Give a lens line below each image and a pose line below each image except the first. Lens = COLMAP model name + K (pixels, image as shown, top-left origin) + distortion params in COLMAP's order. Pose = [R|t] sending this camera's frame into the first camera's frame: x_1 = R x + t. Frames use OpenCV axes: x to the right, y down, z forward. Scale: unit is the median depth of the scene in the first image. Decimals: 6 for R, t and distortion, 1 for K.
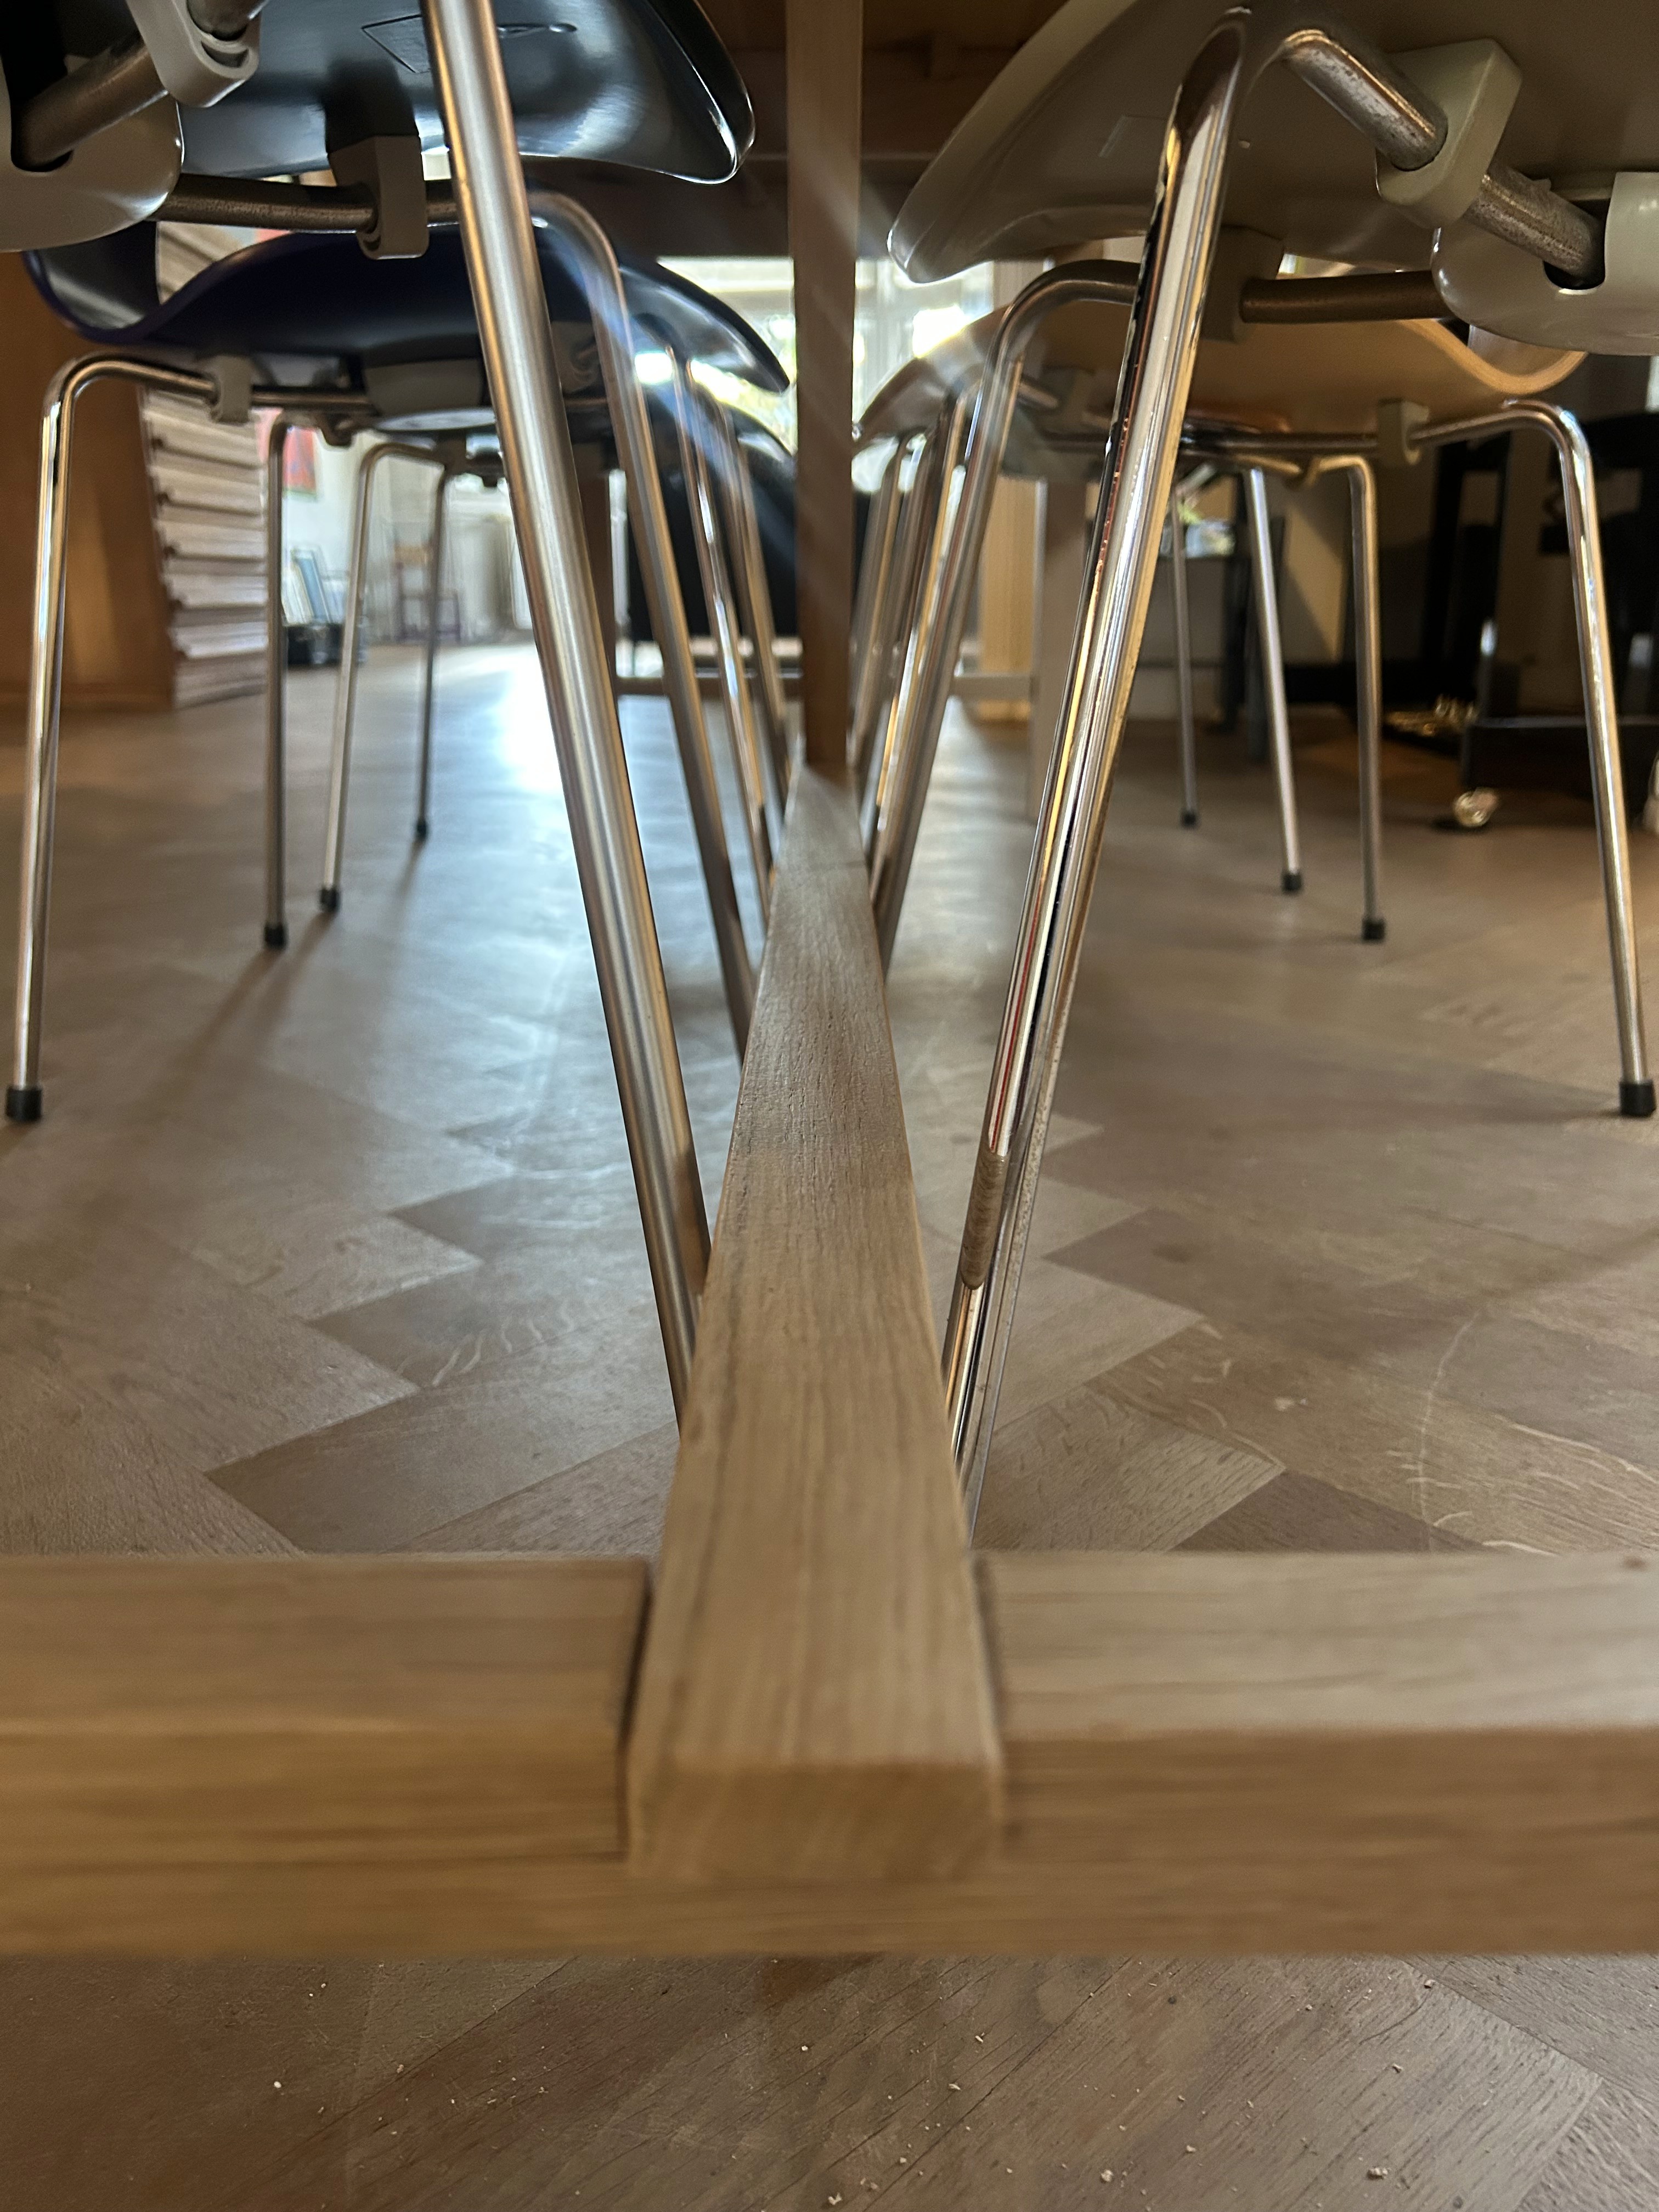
lens RADIAL K [[1664.9, 0, 823.4], [0, 1664.9, 1111.2], [0, 0, 1]] dist [0.045185, -0.052386]
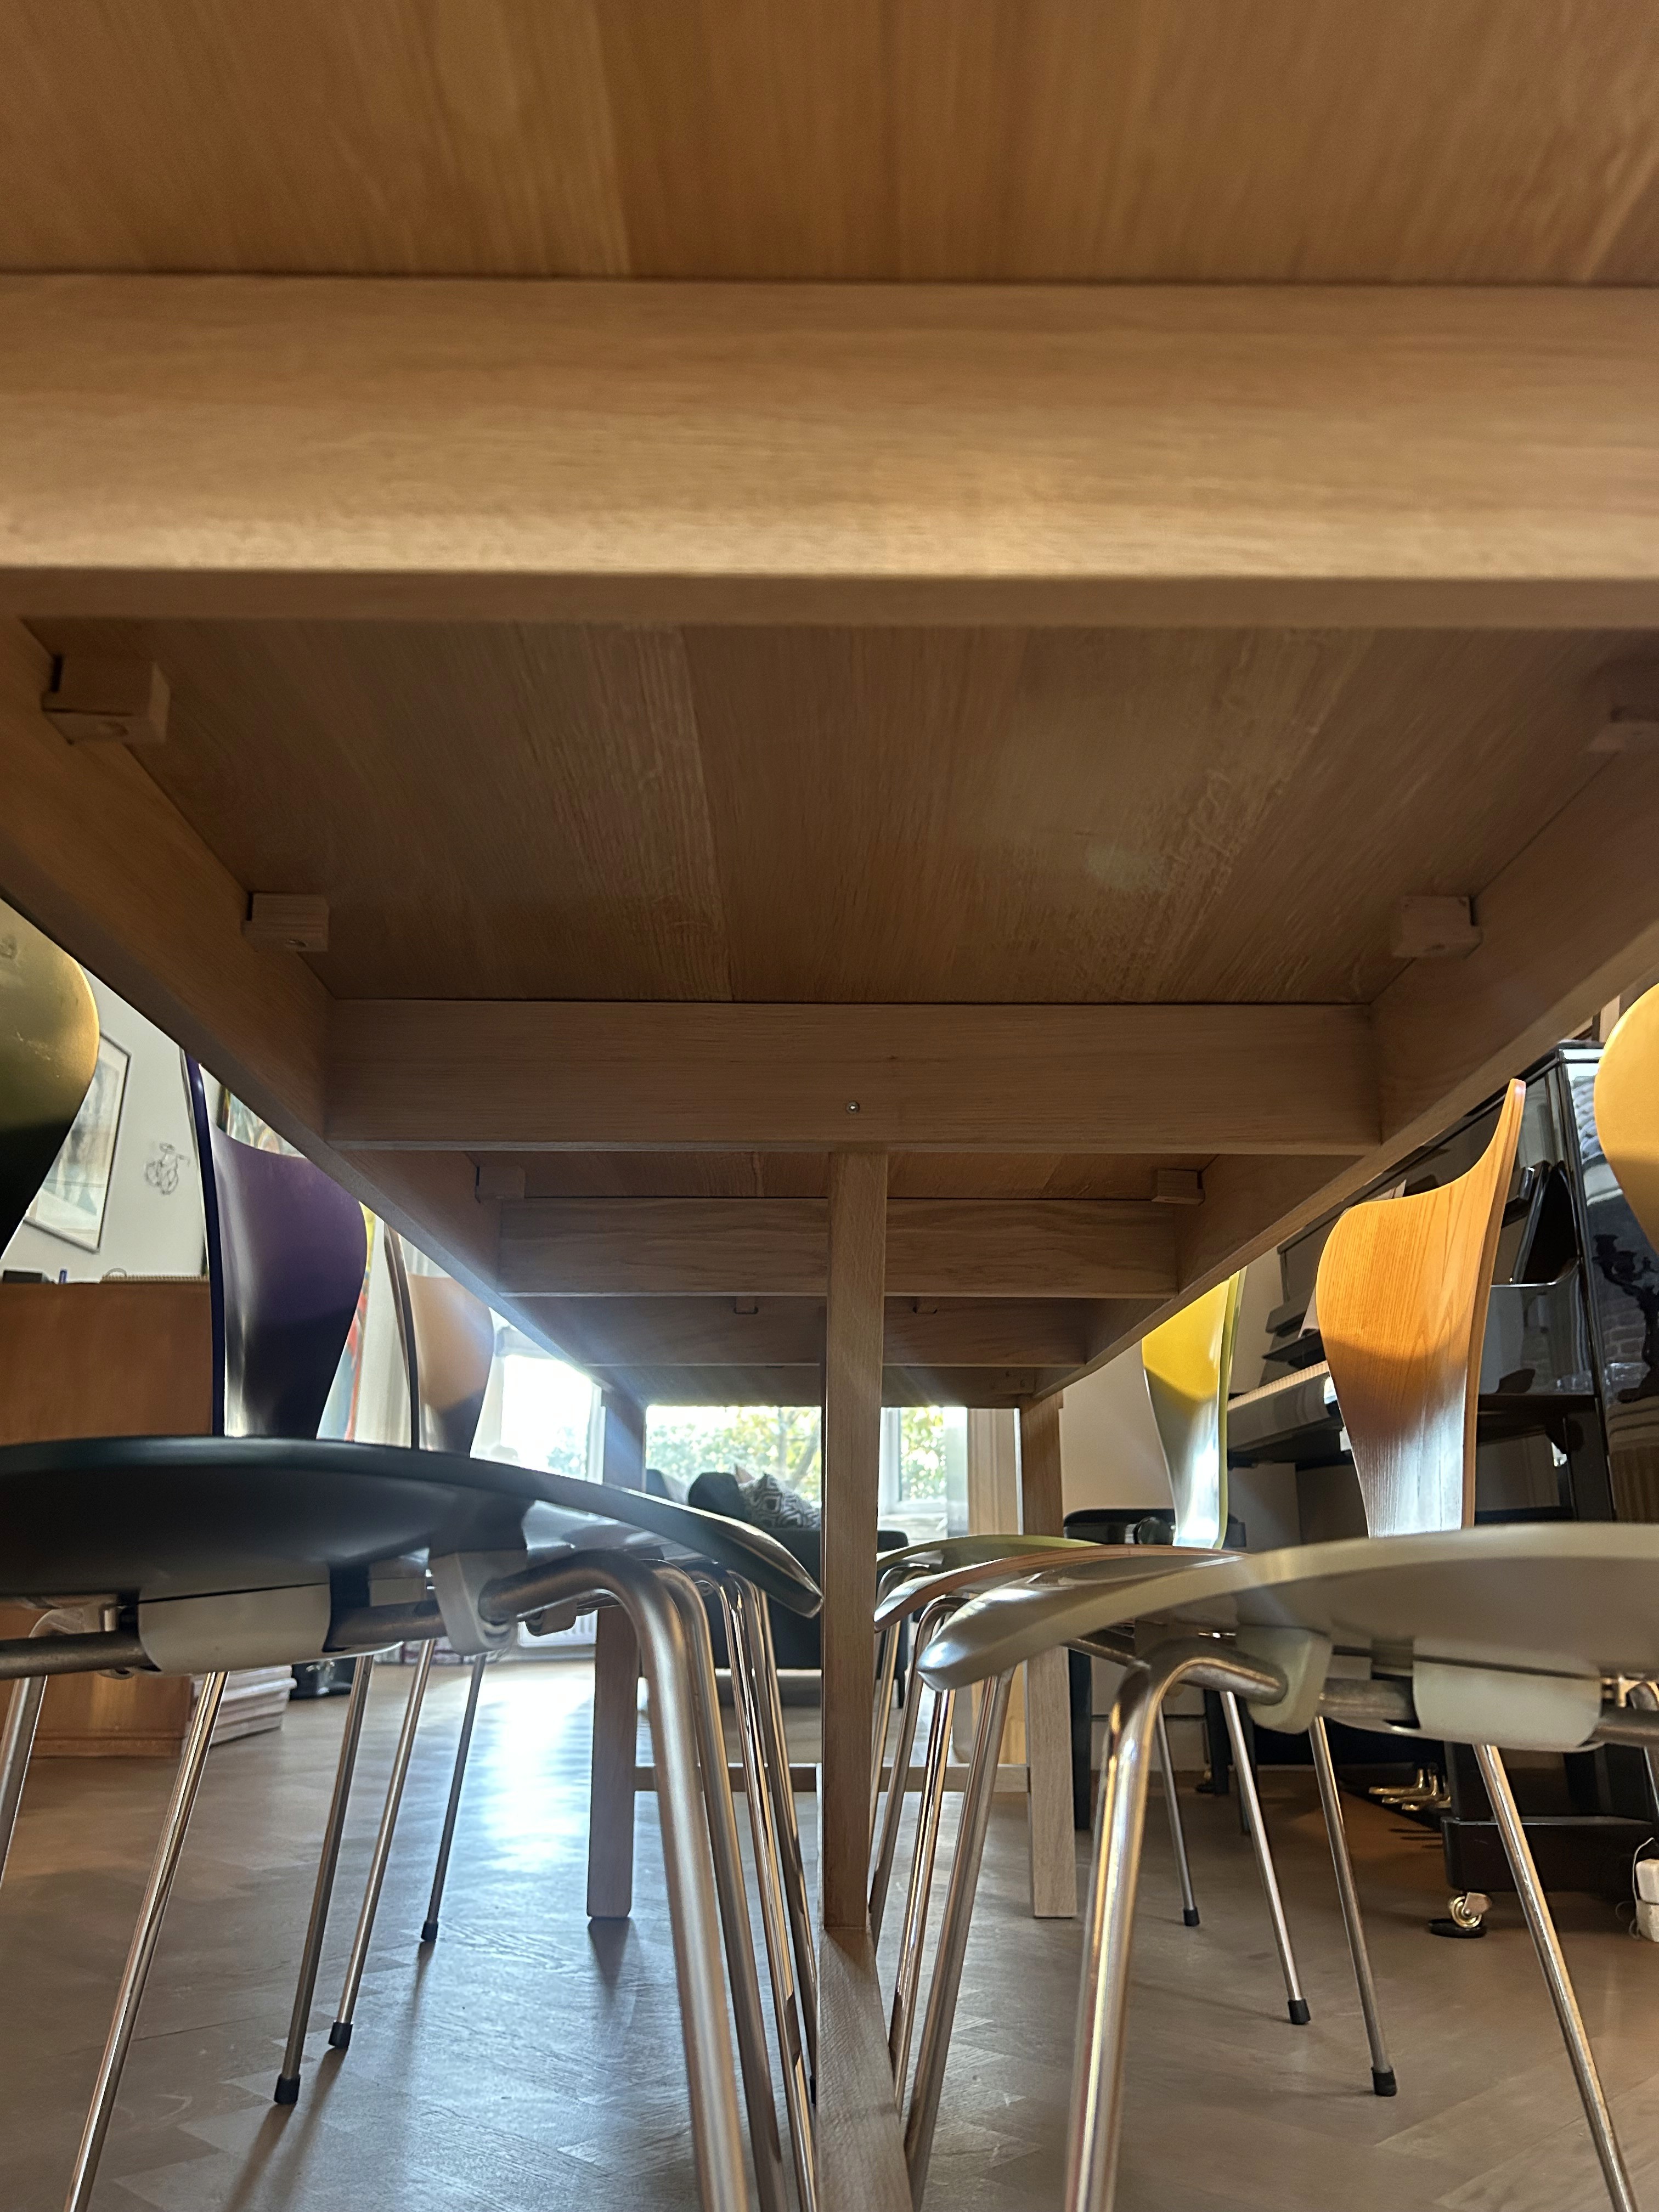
lens RADIAL K [[1664.9, 0, 842.8], [0, 1664.9, 1103.5], [0, 0, 1]] dist [0.045185, -0.052386]
pose [[0.999816, 0.008348, 0.017262, -0.019435], [0.002264, 0.842550, -0.538613, -0.060419], [-0.019040, 0.538553, 0.842376, -0.165461]]
